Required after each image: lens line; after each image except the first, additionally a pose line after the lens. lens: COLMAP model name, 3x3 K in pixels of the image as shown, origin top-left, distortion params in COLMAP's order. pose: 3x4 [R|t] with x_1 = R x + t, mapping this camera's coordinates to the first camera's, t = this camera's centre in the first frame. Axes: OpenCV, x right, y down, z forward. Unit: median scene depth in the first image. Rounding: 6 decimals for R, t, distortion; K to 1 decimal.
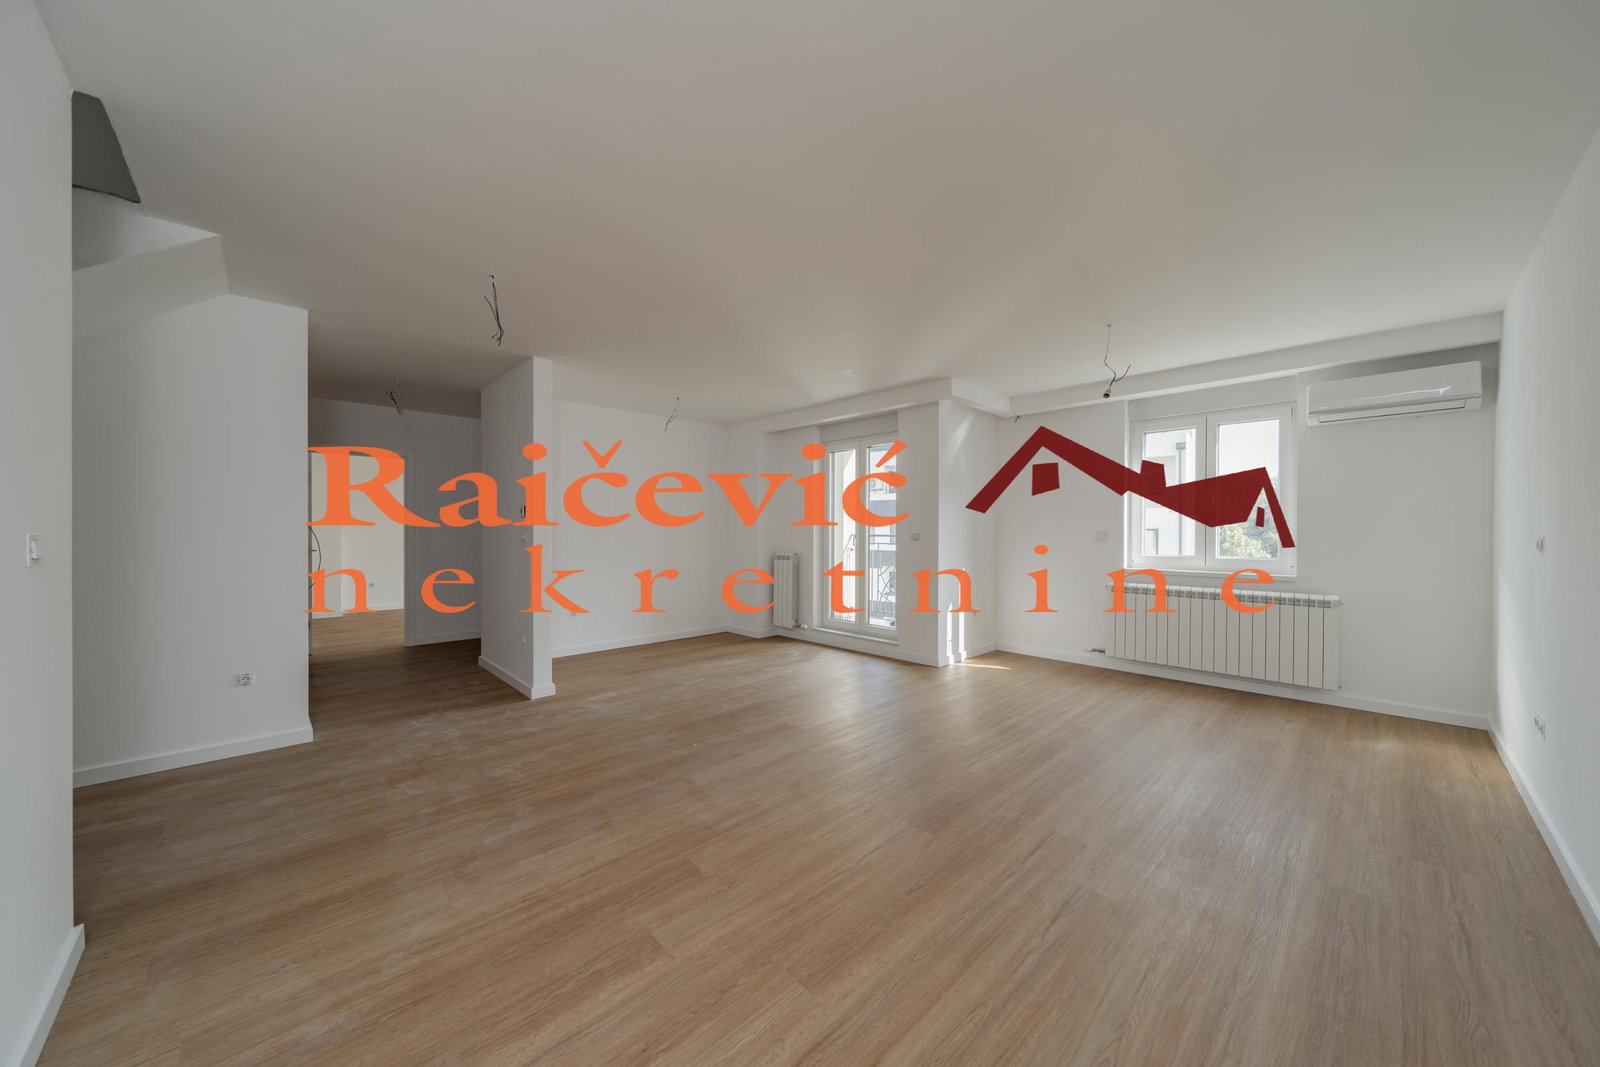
lens RADIAL K [[562.2, 0, 796.4], [0, 562.2, 534.2], [0, 0, 1]] dist [-0.000700, -0.000244]
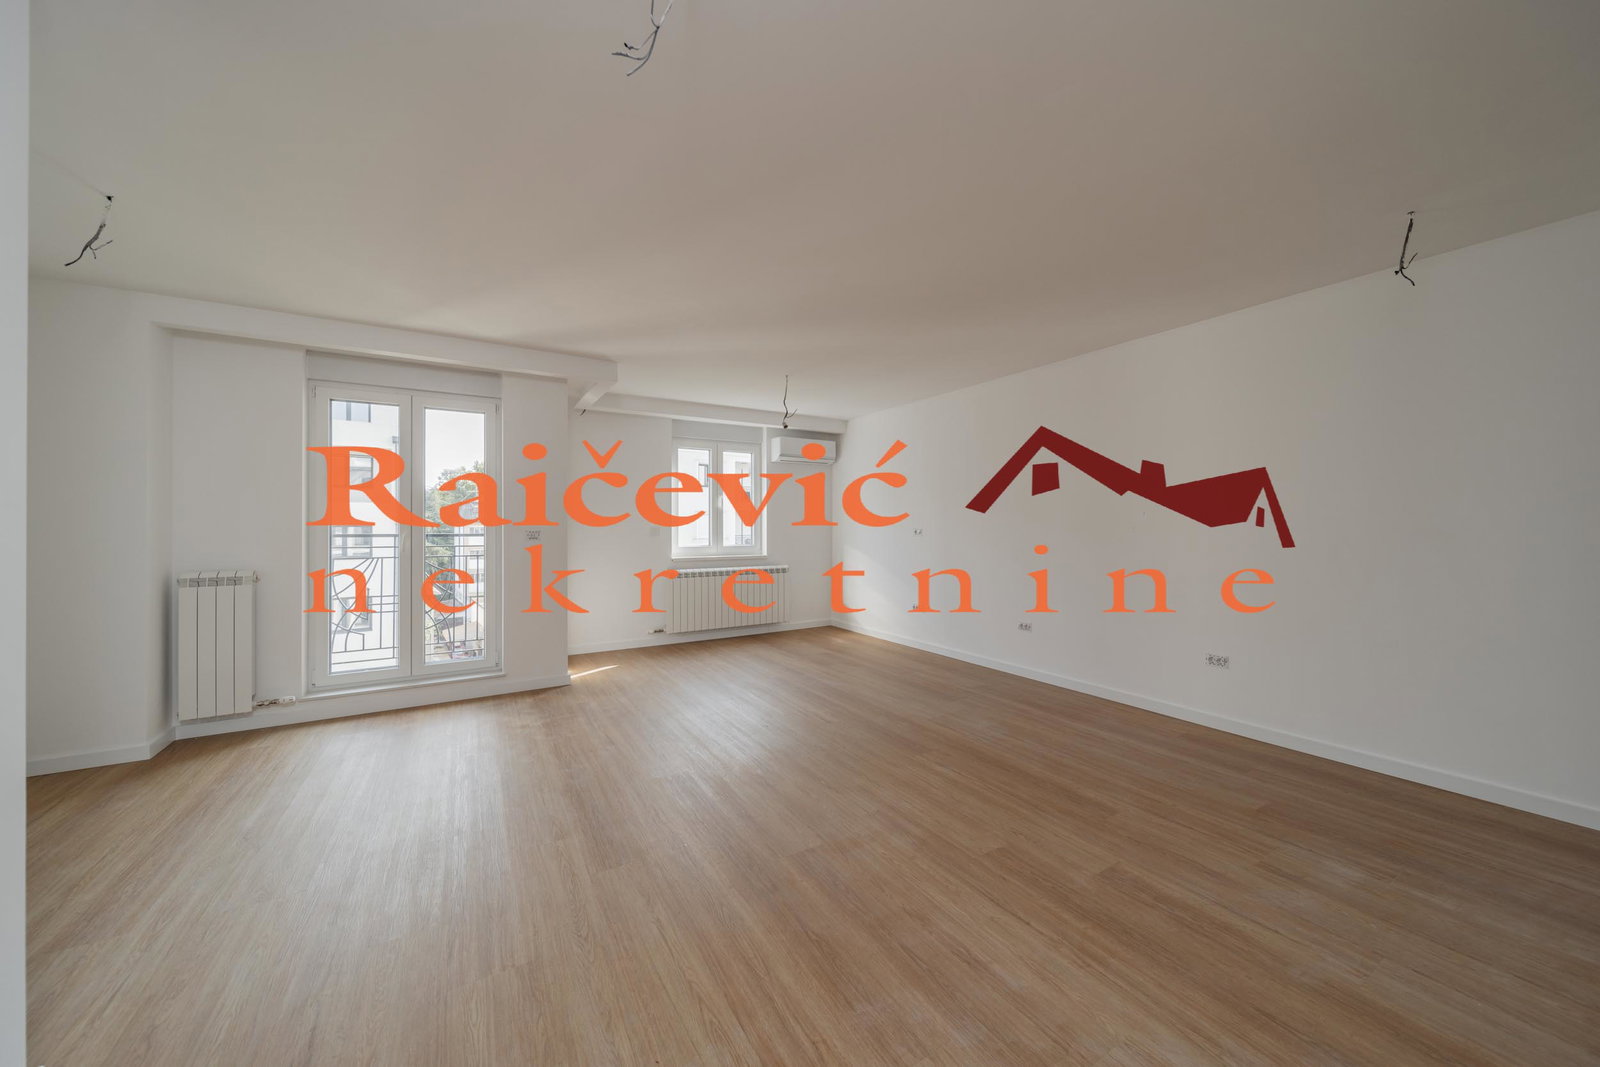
lens RADIAL K [[564.1, 0, 805.7], [0, 564.1, 527.6], [0, 0, 1]] dist [0.006467, 0.000085]
pose [[0.206413, -0.007144, 0.978439, -0.901531], [0.008606, 0.999948, 0.005485, -0.014579], [-0.978427, 0.007288, 0.206464, 0.789093]]
